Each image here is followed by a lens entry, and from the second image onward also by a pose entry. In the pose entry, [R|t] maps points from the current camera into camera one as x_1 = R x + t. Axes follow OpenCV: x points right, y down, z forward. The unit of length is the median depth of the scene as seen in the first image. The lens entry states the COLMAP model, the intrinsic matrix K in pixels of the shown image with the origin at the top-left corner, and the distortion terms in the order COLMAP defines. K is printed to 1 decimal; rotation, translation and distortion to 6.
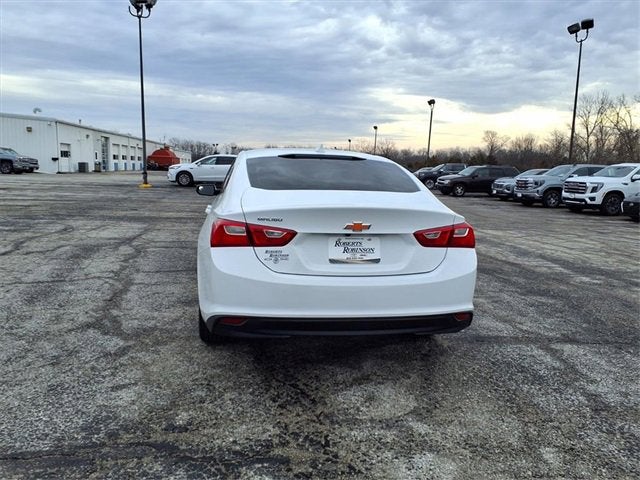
lens RADIAL K [[509.7, 0, 320.9], [0, 509.7, 233.1], [0, 0, 1]] dist [0.052681, -0.068316]
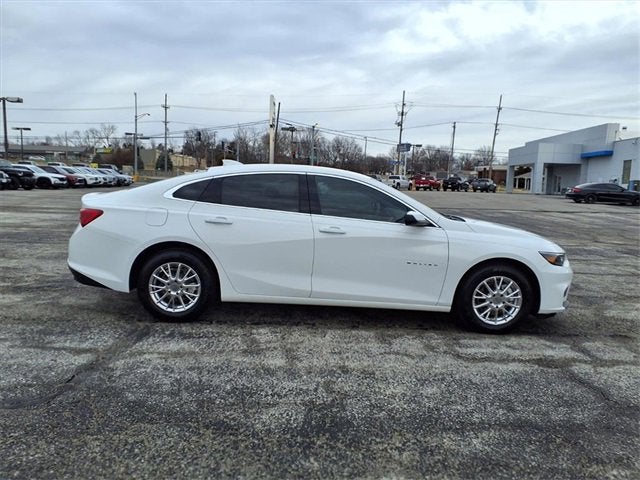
lens RADIAL K [[509.7, 0, 320.2], [0, 509.7, 244.3], [0, 0, 1]] dist [0.052681, -0.068316]
pose [[-0.139737, 0.090856, -0.986011, 1.408764], [-0.165478, 0.979635, 0.113720, -0.169495], [0.976264, 0.179054, -0.121857, 1.609008]]
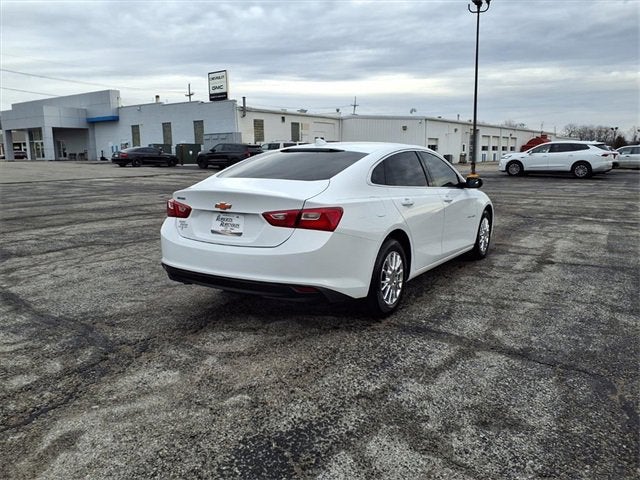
lens RADIAL K [[509.7, 0, 321.8], [0, 509.7, 246.0], [0, 0, 1]] dist [0.052681, -0.068316]
pose [[0.746727, 0.089085, -0.659138, 0.883193], [-0.060744, 0.995983, 0.065795, -0.007692], [0.662351, -0.009093, 0.749139, 0.161336]]
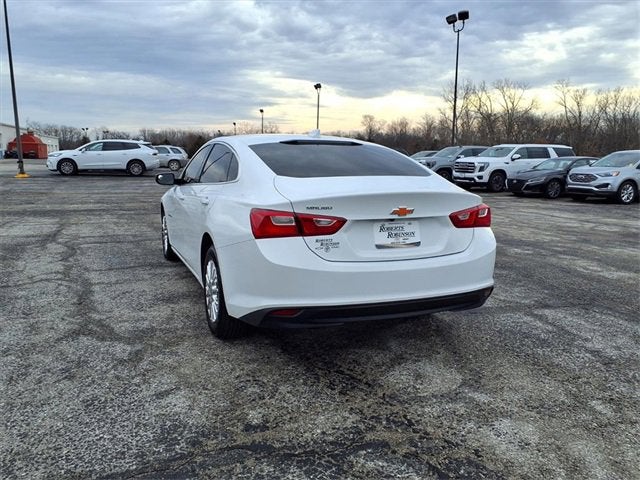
lens RADIAL K [[509.7, 0, 318.5], [0, 509.7, 230.8], [0, 0, 1]] dist [0.052681, -0.068316]
pose [[0.975128, -0.049641, 0.216013, -0.250361], [0.043950, 0.998550, 0.031070, -0.010415], [-0.217243, -0.020803, 0.975896, 0.027620]]
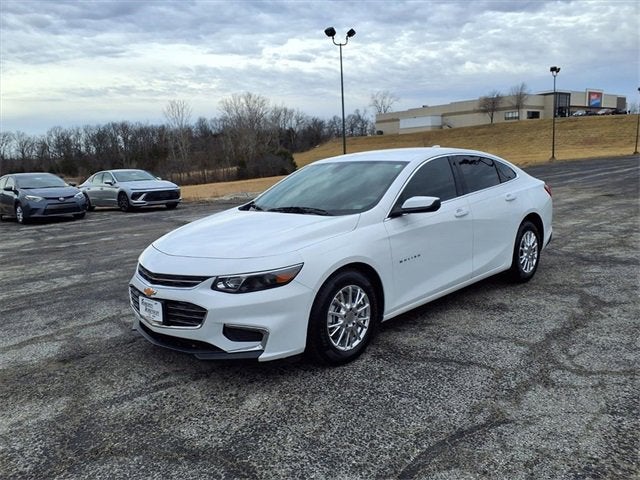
lens RADIAL K [[509.7, 0, 320.6], [0, 509.7, 244.3], [0, 0, 1]] dist [0.052681, -0.068316]
pose [[-0.577428, -0.136076, 0.805022, -1.098556], [0.130596, 0.957922, 0.255596, -0.353809], [-0.805929, 0.252721, -0.535360, 2.338819]]
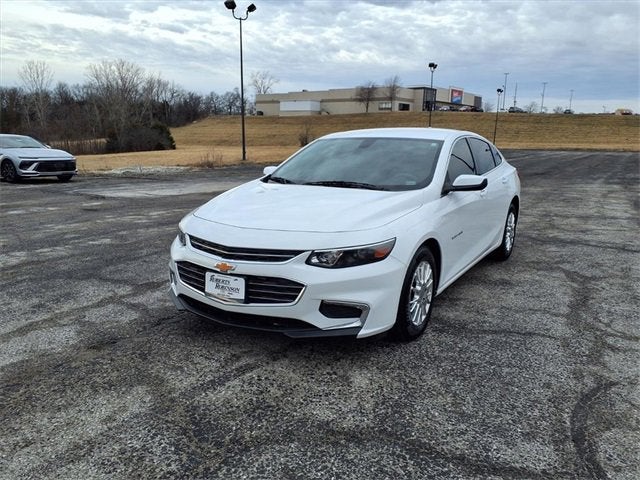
lens RADIAL K [[509.7, 0, 318.8], [0, 509.7, 243.7], [0, 0, 1]] dist [0.052681, -0.068316]
pose [[-0.749755, -0.169254, 0.639704, -0.833751], [0.050339, 0.949345, 0.310177, -0.364751], [-0.659798, 0.264759, -0.703256, 2.592912]]
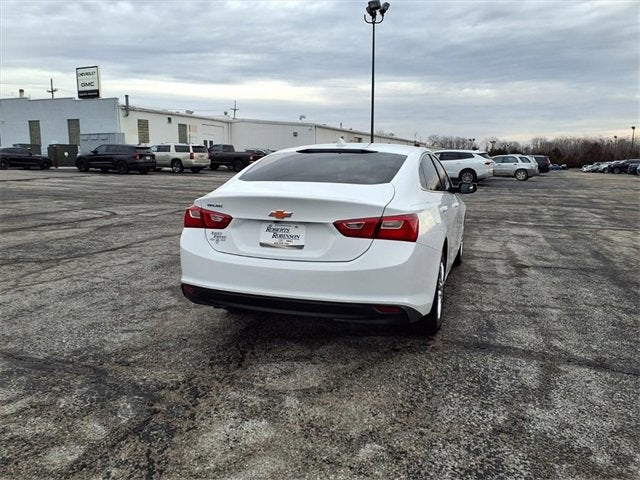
lens RADIAL K [[509.7, 0, 319.9], [0, 509.7, 244.5], [0, 0, 1]] dist [0.052681, -0.068316]
pose [[0.879624, 0.061815, -0.471635, 0.526441], [-0.048394, 0.998005, 0.040547, 0.002566], [0.473201, -0.012842, 0.880861, 0.065382]]
